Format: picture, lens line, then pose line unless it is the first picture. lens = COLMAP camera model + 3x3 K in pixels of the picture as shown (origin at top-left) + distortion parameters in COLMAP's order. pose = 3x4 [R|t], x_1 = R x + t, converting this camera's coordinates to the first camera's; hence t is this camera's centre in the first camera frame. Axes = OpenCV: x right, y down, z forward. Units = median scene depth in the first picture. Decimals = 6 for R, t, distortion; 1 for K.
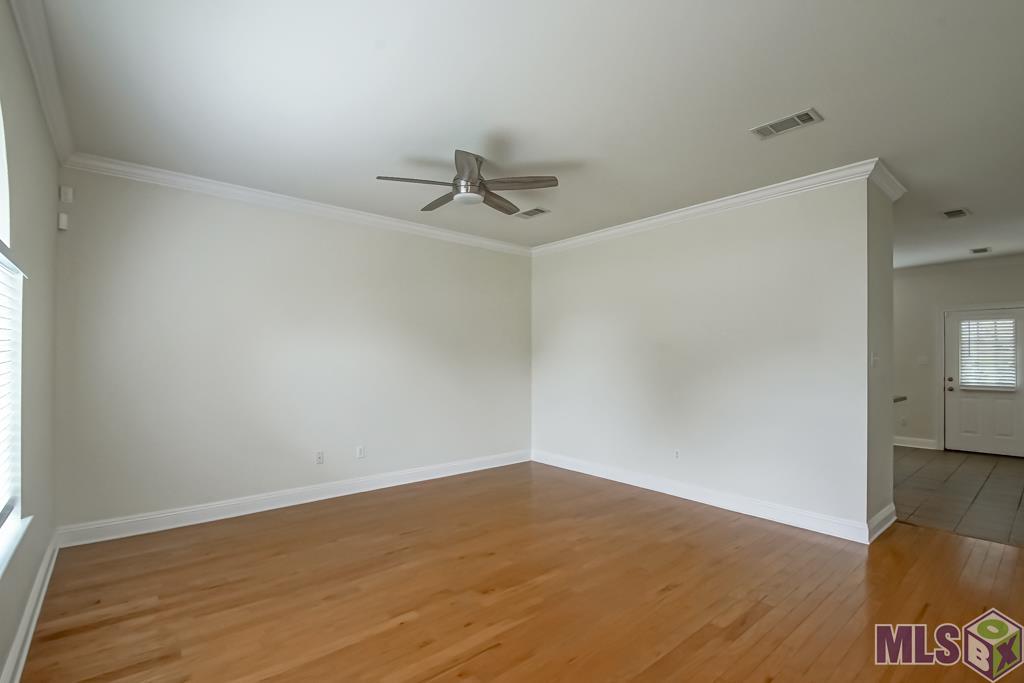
lens RADIAL K [[467.3, 0, 502.3], [0, 467.3, 346.2], [0, 0, 1]] dist [-0.000532, -0.000183]
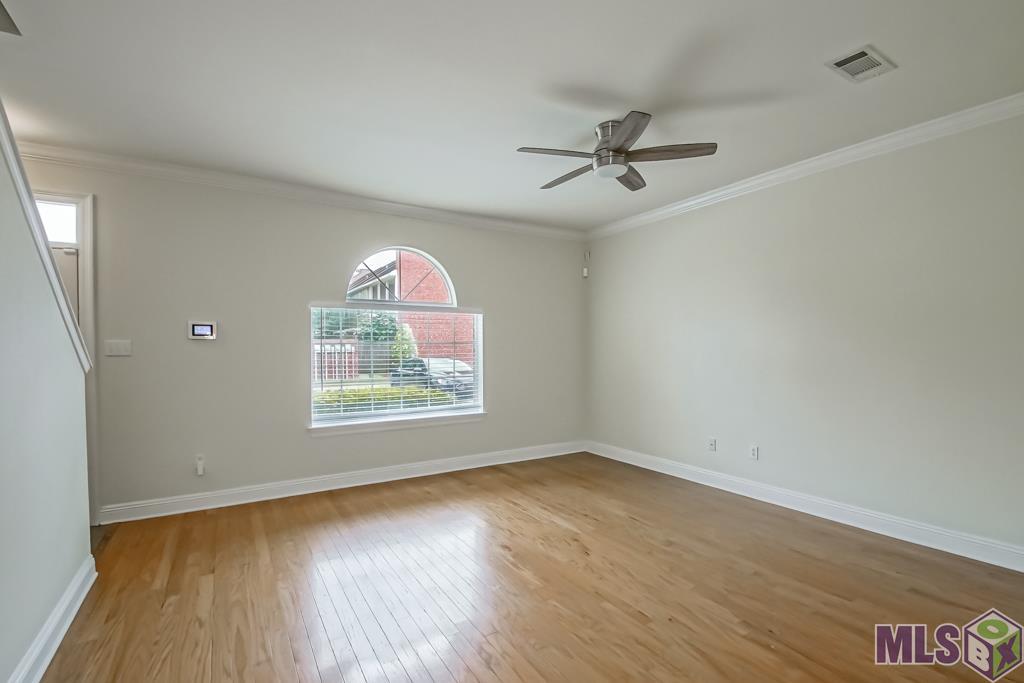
lens RADIAL K [[467.3, 0, 502.3], [0, 467.3, 346.2], [0, 0, 1]] dist [-0.000532, -0.000183]
pose [[-0.154283, -0.004702, -0.988015, 0.888226], [0.032745, 0.999415, -0.009870, 0.026662], [0.987484, -0.033875, -0.154039, 0.932958]]
